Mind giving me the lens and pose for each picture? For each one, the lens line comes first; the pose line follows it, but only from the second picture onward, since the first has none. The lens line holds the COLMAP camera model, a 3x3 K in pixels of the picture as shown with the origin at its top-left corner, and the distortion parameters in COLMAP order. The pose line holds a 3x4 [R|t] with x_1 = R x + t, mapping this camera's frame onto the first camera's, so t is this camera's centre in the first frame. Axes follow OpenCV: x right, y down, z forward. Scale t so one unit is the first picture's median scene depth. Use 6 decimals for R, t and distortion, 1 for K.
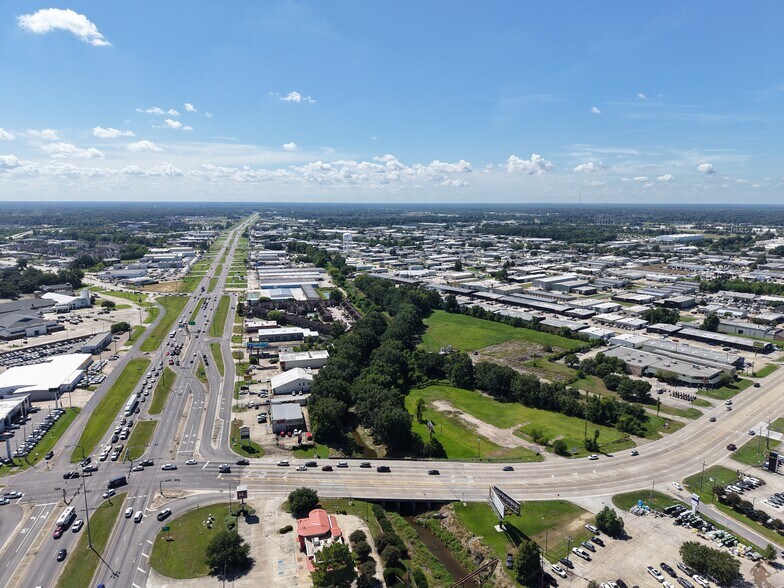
lens RADIAL K [[520.0, 0, 394.6], [0, 520.0, 301.5], [0, 0, 1]] dist [0.035497, -0.038105]
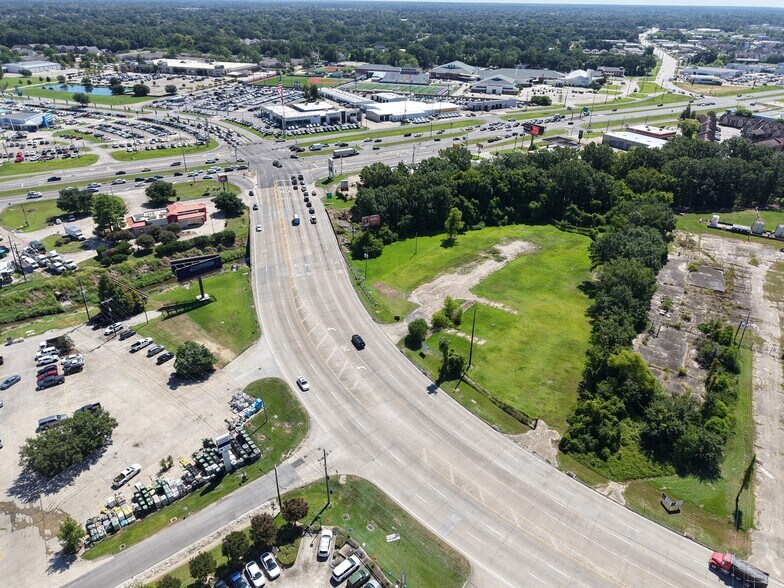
lens RADIAL K [[522.3, 0, 394.6], [0, 522.3, 295.4], [0, 0, 1]] dist [0.035940, -0.036161]
pose [[0.273347, 0.473449, -0.837334, 0.446776], [-0.197447, 0.879566, 0.432872, -0.003455], [0.941433, 0.047005, 0.333908, 0.443980]]
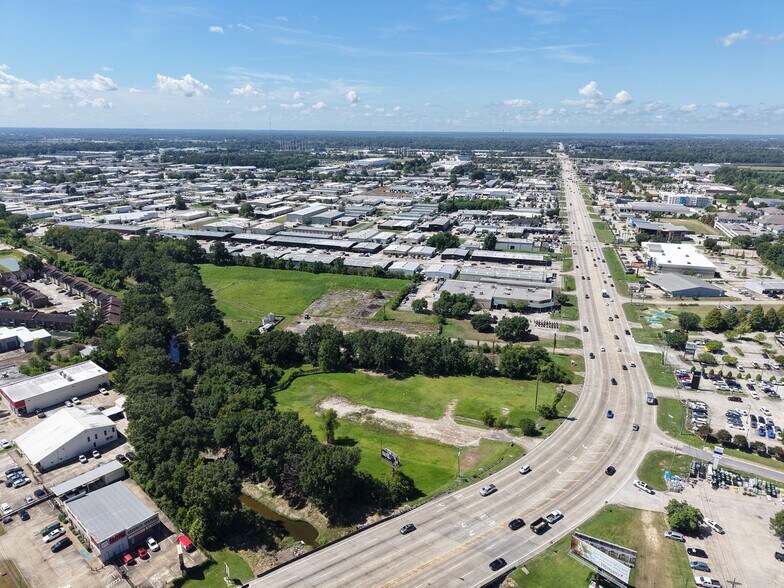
lens RADIAL K [[522.3, 0, 394.6], [0, 522.3, 295.4], [0, 0, 1]] dist [0.035940, -0.036161]
pose [[0.823862, -0.168054, 0.541303, -0.142482], [0.102190, 0.983424, 0.149783, -0.032940], [-0.557502, -0.068084, 0.827379, 0.265935]]
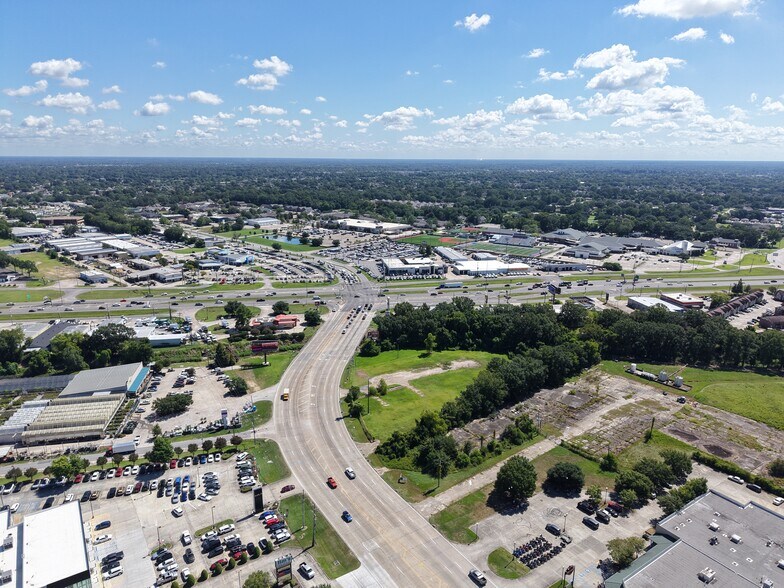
lens RADIAL K [[520.0, 0, 394.6], [0, 520.0, 301.5], [0, 0, 1]] dist [0.035497, -0.038105]
pose [[-0.090939, 0.262728, -0.960575, 0.719503], [-0.196756, 0.940818, 0.275952, -0.112406], [0.976226, 0.214093, -0.033864, 0.614257]]
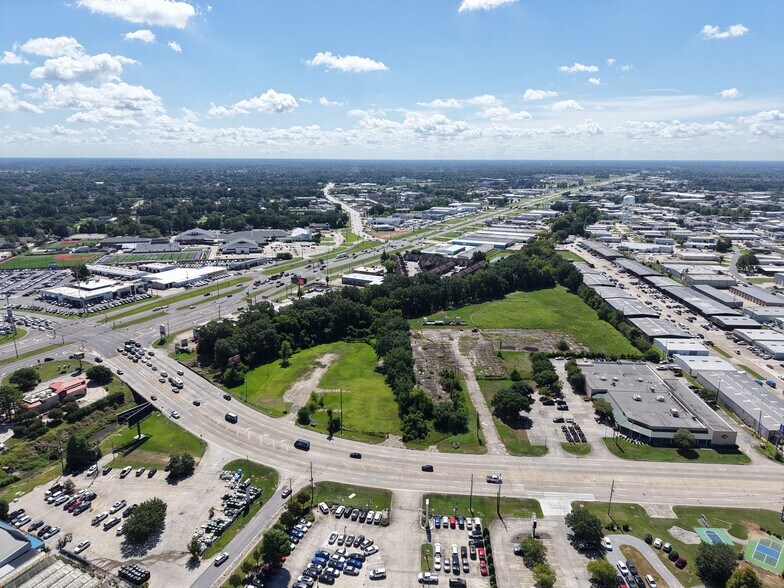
lens RADIAL K [[522.3, 0, 394.6], [0, 522.3, 295.4], [0, 0, 1]] dist [0.035940, -0.036161]
pose [[0.734180, 0.172980, -0.656550, 0.597158], [-0.131102, 0.984920, 0.112892, -0.041150], [0.666177, 0.003192, 0.745787, 0.217637]]
